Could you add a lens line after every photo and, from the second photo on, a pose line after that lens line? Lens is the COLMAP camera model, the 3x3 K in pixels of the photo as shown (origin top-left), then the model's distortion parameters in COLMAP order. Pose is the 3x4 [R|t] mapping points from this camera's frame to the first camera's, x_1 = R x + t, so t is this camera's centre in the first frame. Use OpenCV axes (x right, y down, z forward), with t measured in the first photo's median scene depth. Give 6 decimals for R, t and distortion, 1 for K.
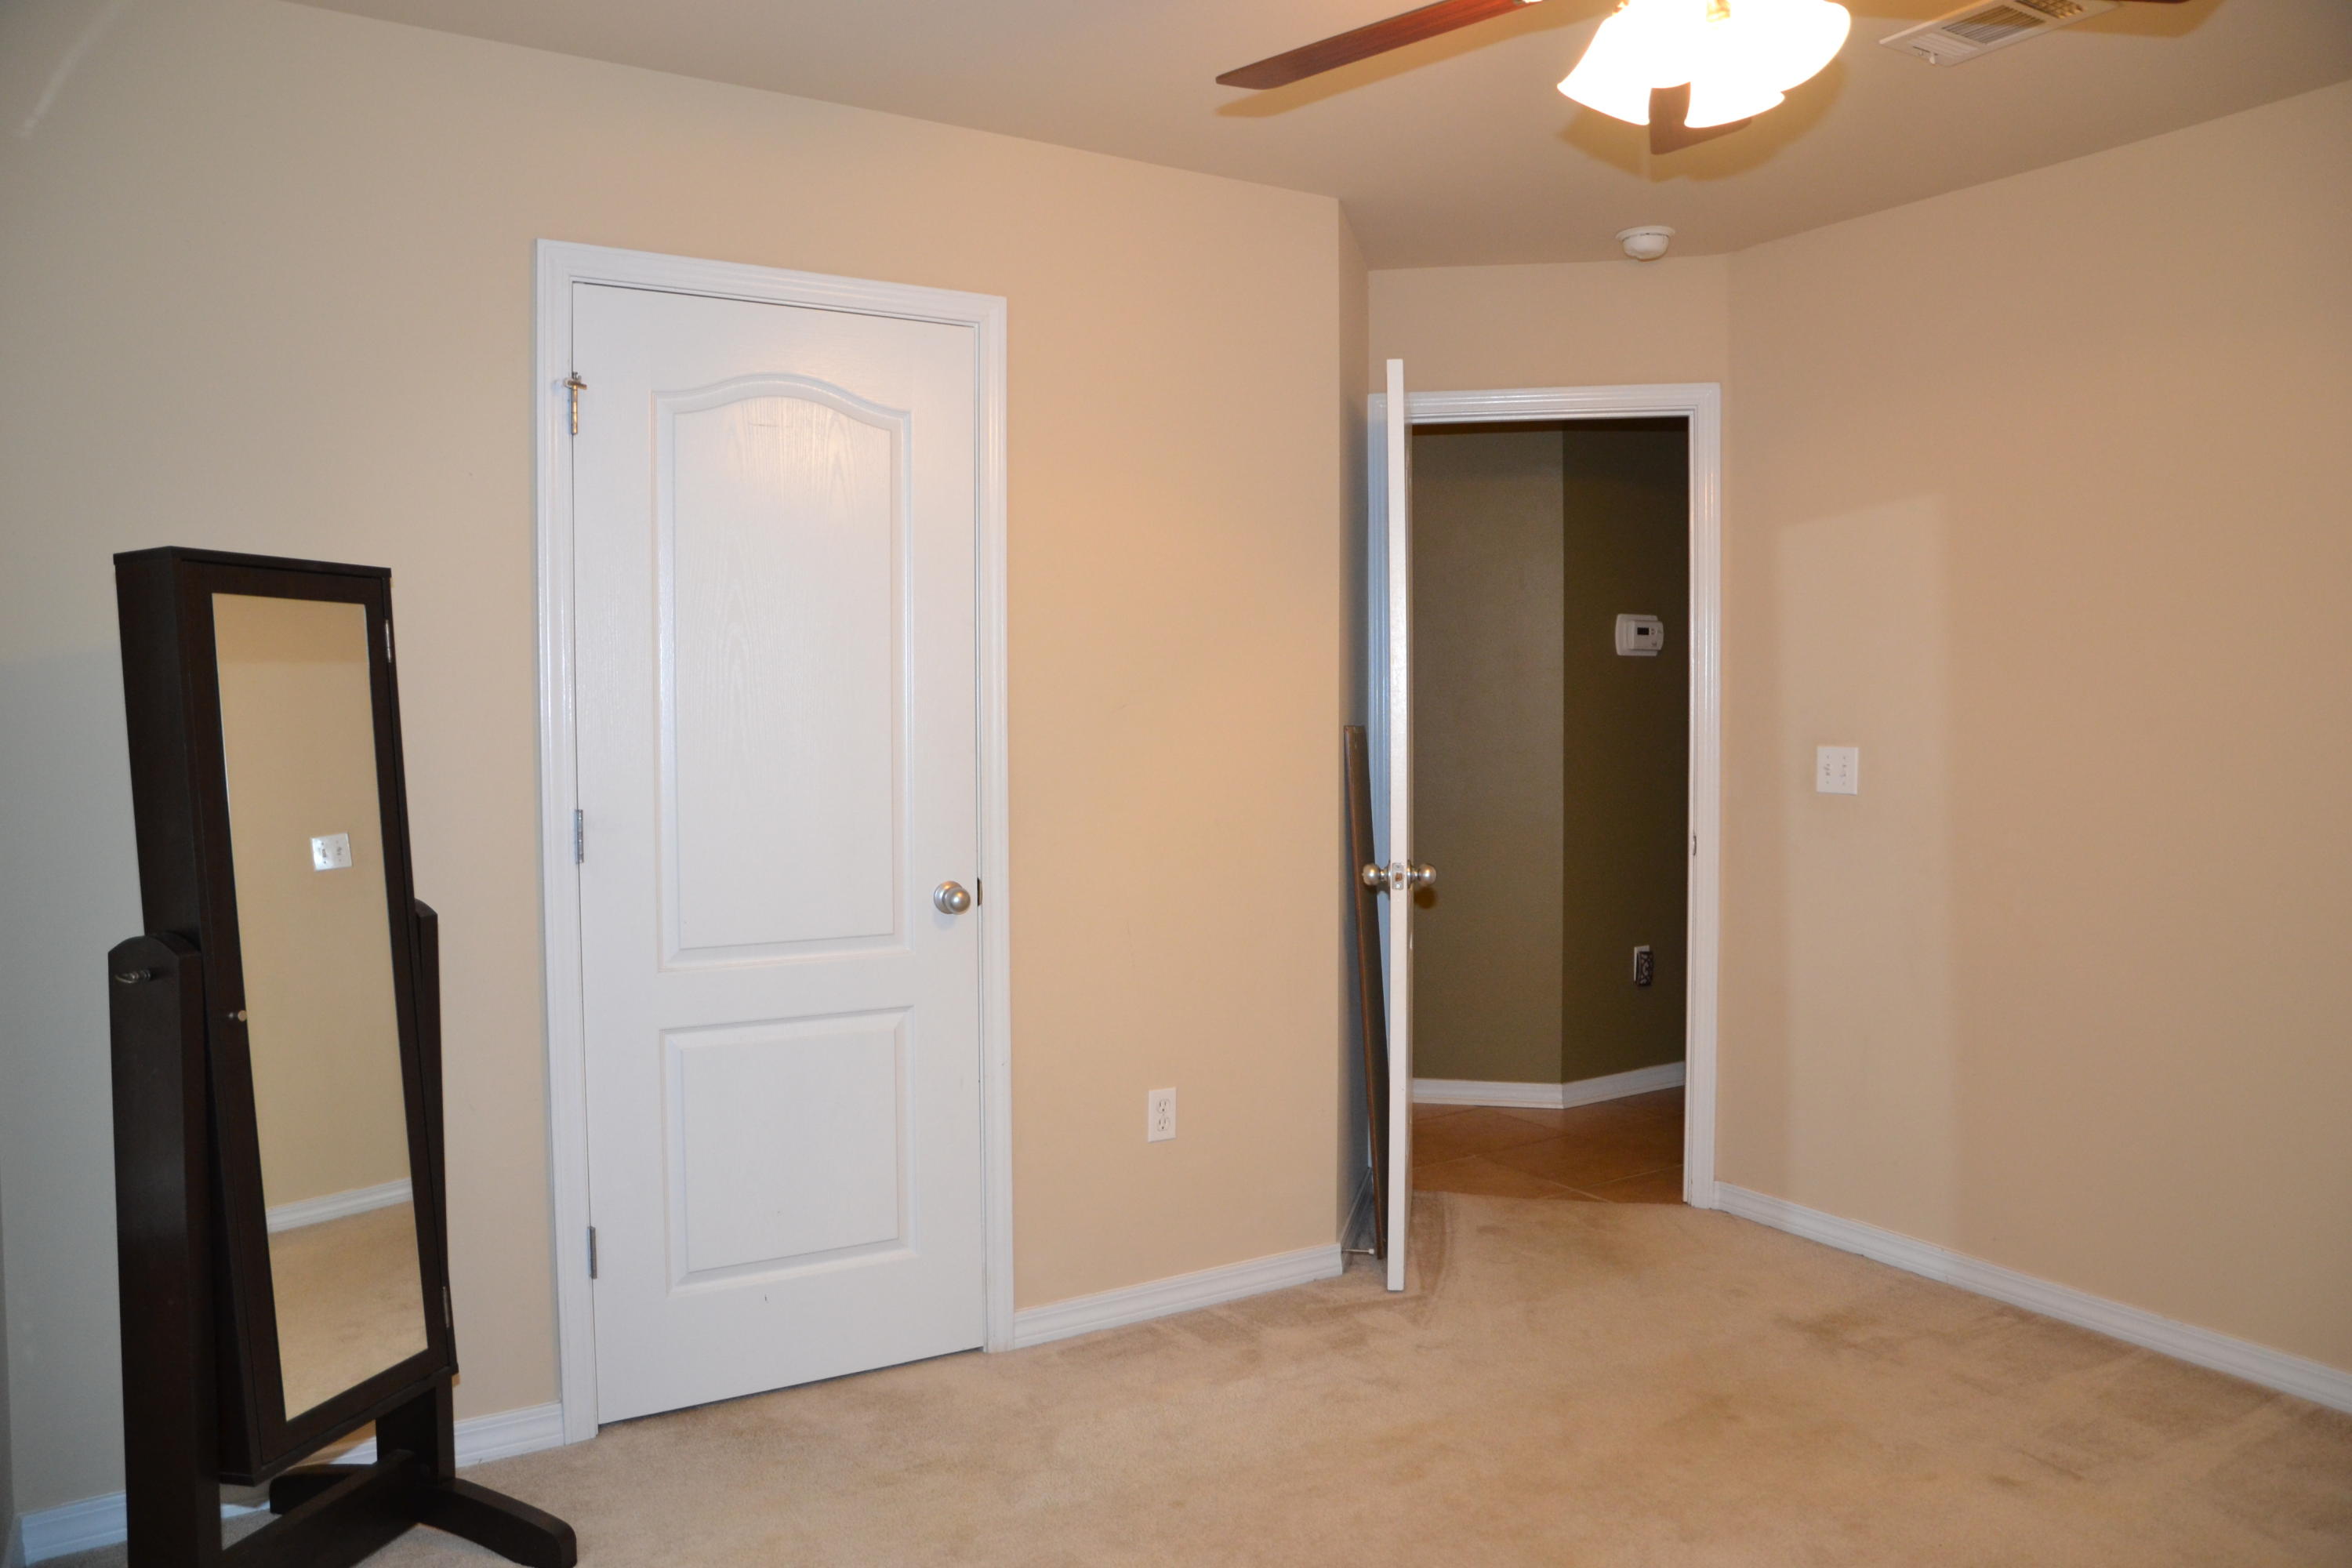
lens RADIAL K [[1644.7, 0, 1179.9], [0, 1644.7, 781.5], [0, 0, 1]] dist [-0.117315, 0.082959]
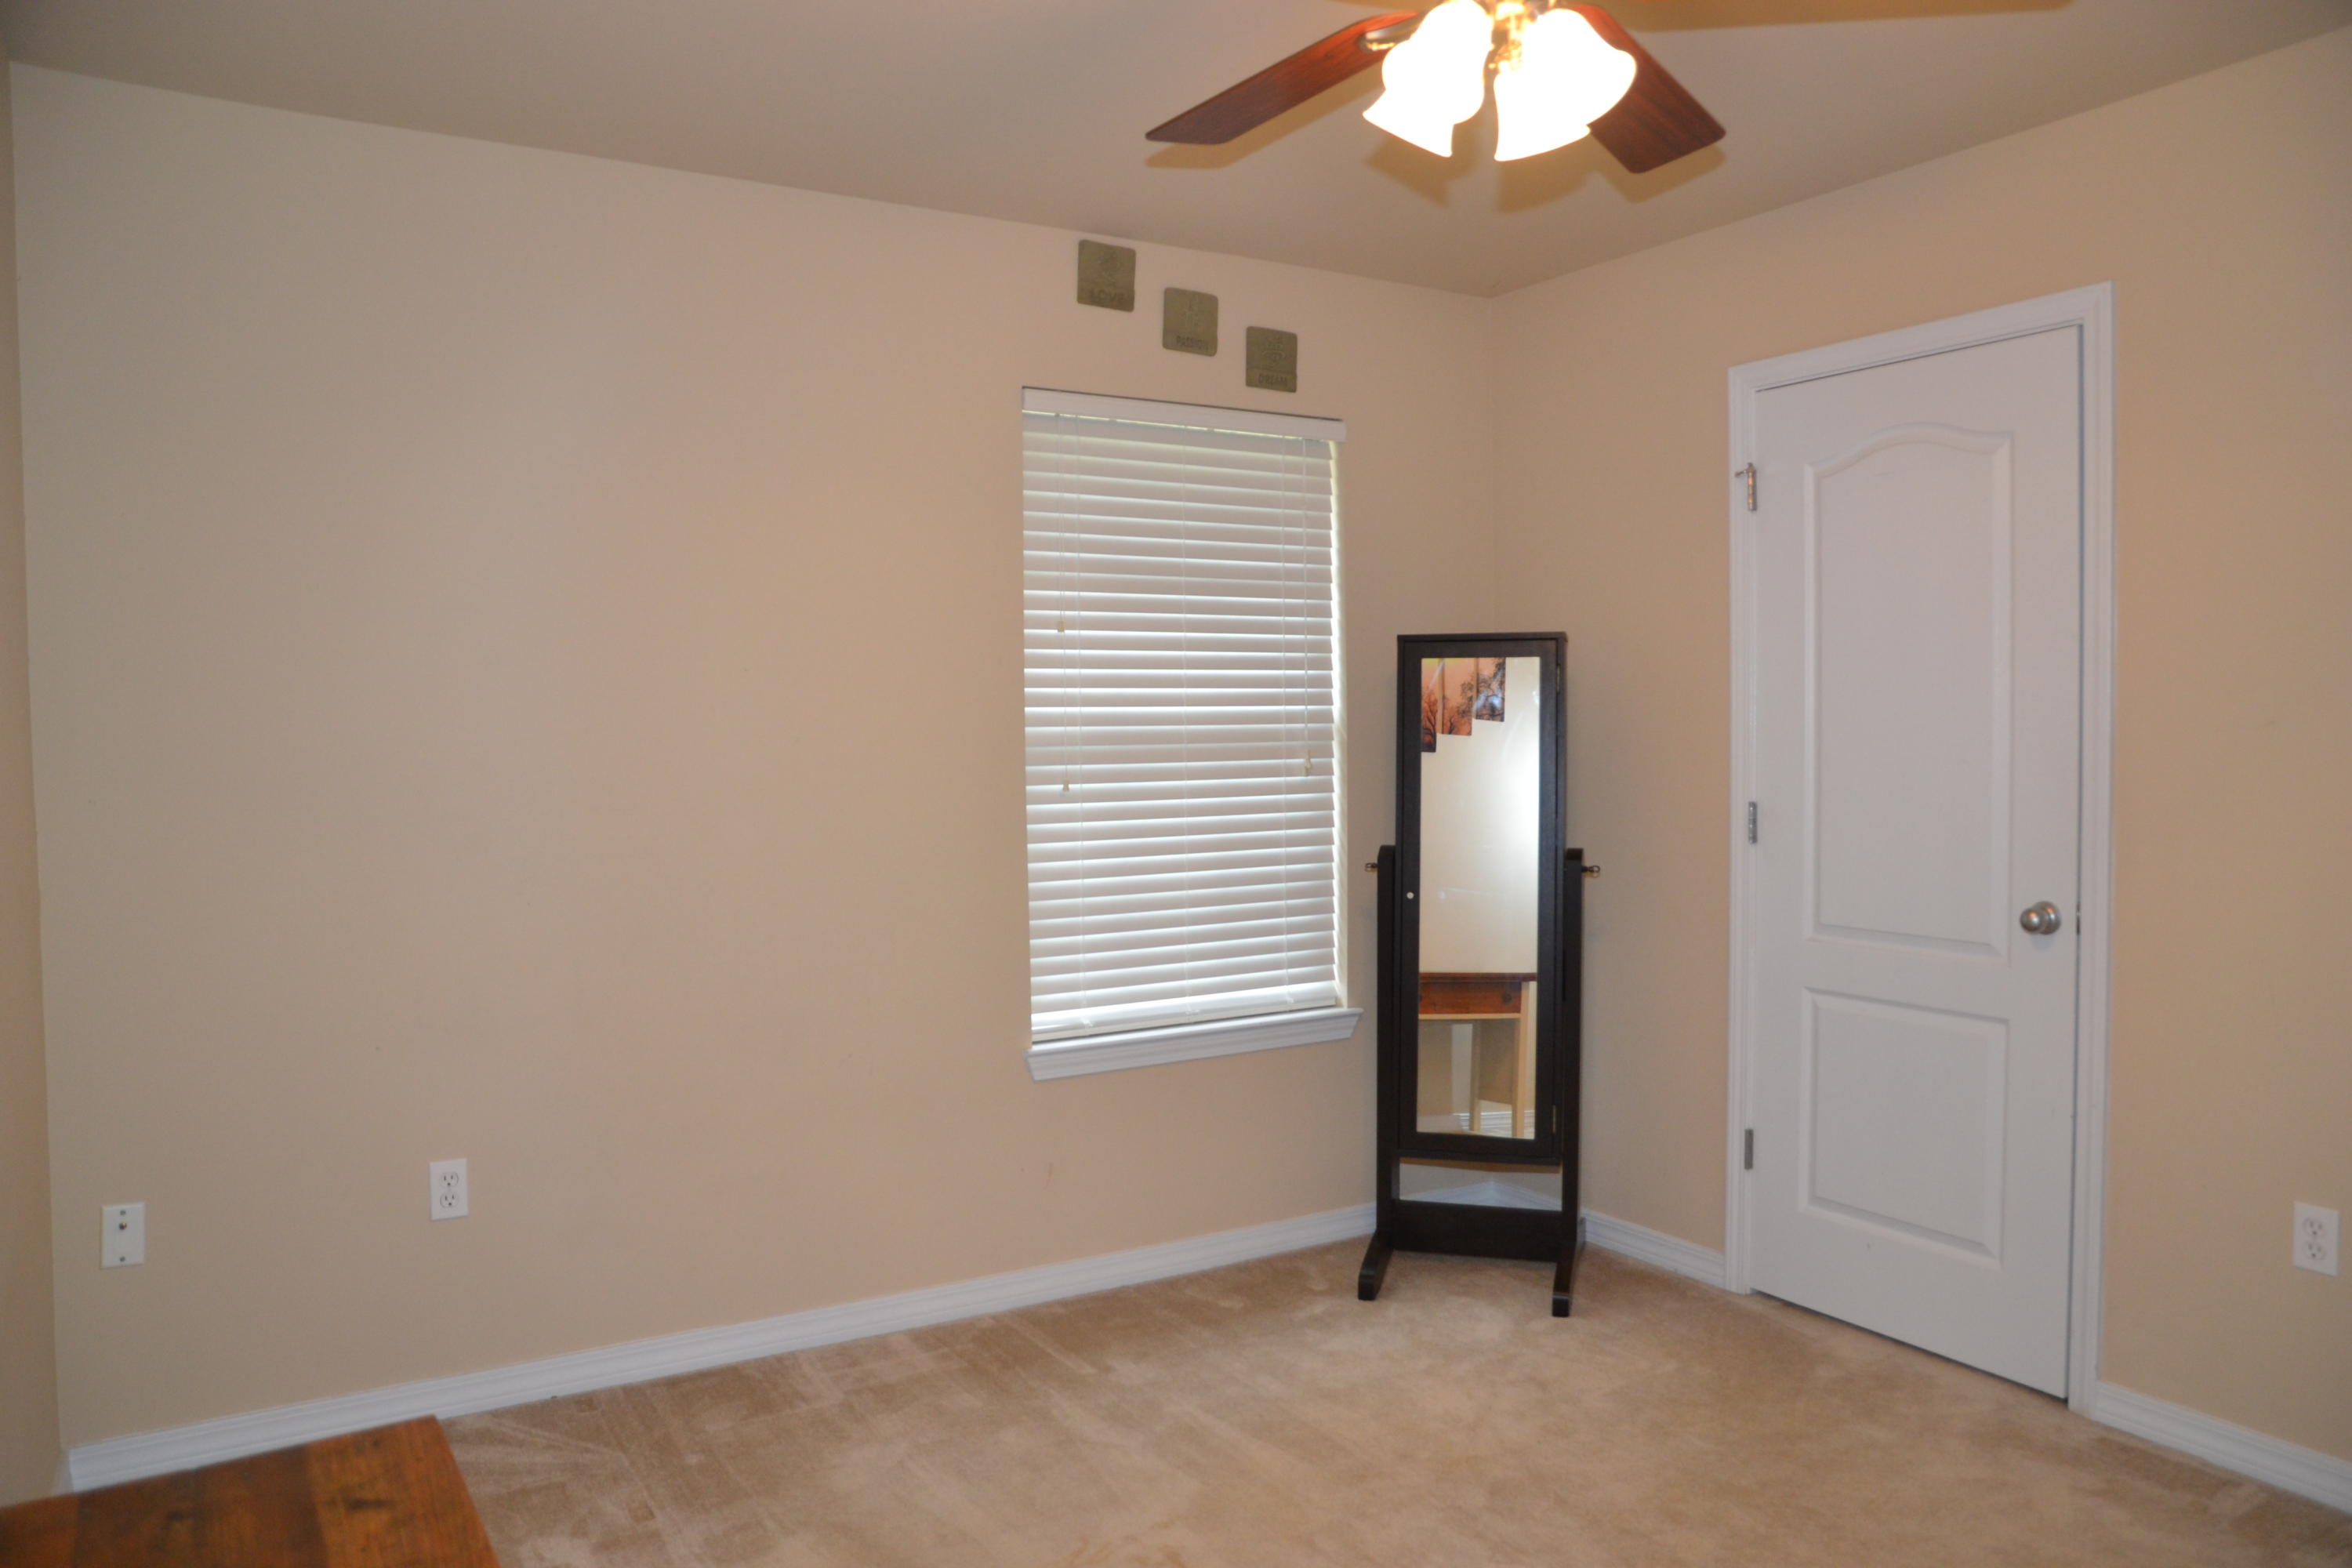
lens RADIAL K [[1644.7, 0, 1179.9], [0, 1644.7, 781.5], [0, 0, 1]] dist [-0.117315, 0.082959]
pose [[-0.002467, 0.036992, -0.999313, 0.800926], [-0.037990, 0.998591, 0.037059, -0.026005], [0.999275, 0.038055, -0.001058, 0.479112]]
